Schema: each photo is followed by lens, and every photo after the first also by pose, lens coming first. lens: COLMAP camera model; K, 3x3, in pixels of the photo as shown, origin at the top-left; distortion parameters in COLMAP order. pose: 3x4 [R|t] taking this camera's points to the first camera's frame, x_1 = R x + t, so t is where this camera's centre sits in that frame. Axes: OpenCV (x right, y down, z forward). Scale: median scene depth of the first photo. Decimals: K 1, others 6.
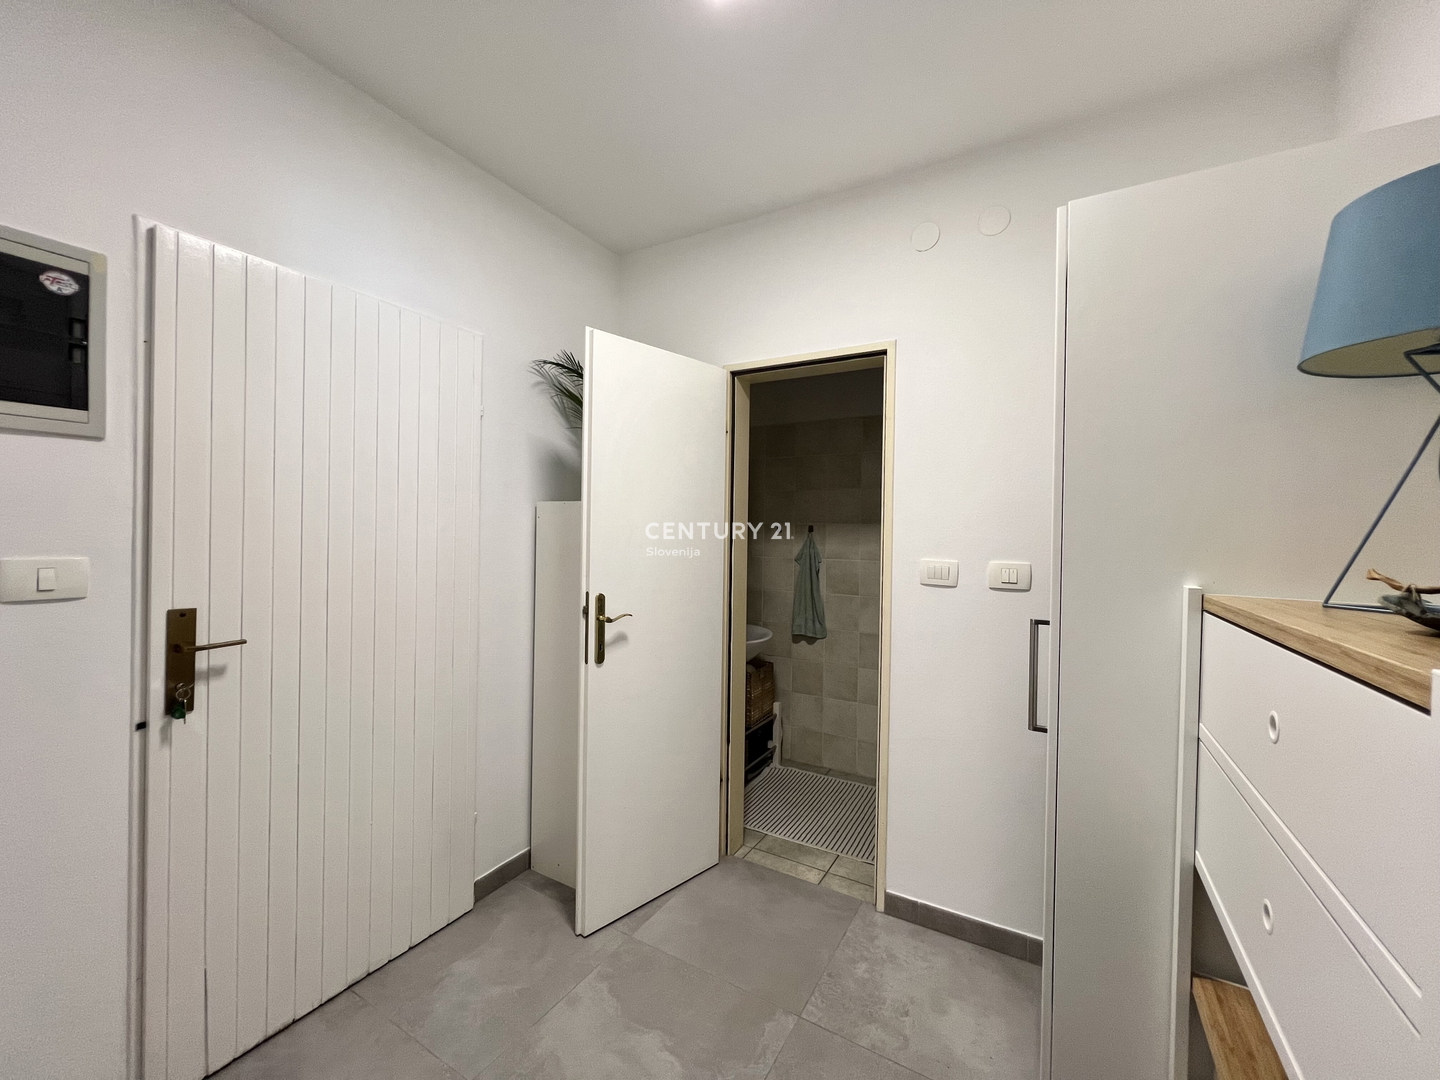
lens RADIAL K [[580.5, 0, 717.5], [0, 580.5, 537.2], [0, 0, 1]] dist [-0.001031, -0.000031]
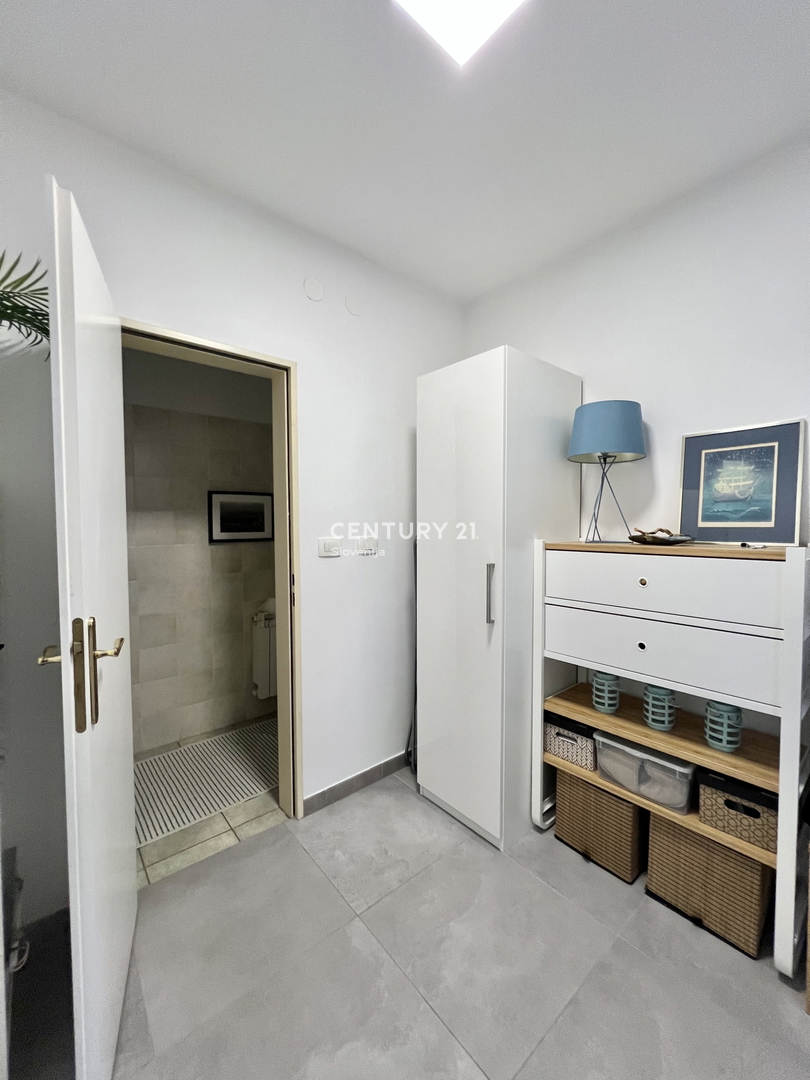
lens RADIAL K [[433.2, 0, 402.9], [0, 433.2, 539.3], [0, 0, 1]] dist [-0.000809, -0.000023]
pose [[0.330112, -0.054619, 0.942360, -0.556315], [0.017785, 0.998507, 0.051643, -0.007686], [-0.943774, -0.000289, 0.330590, 0.528096]]
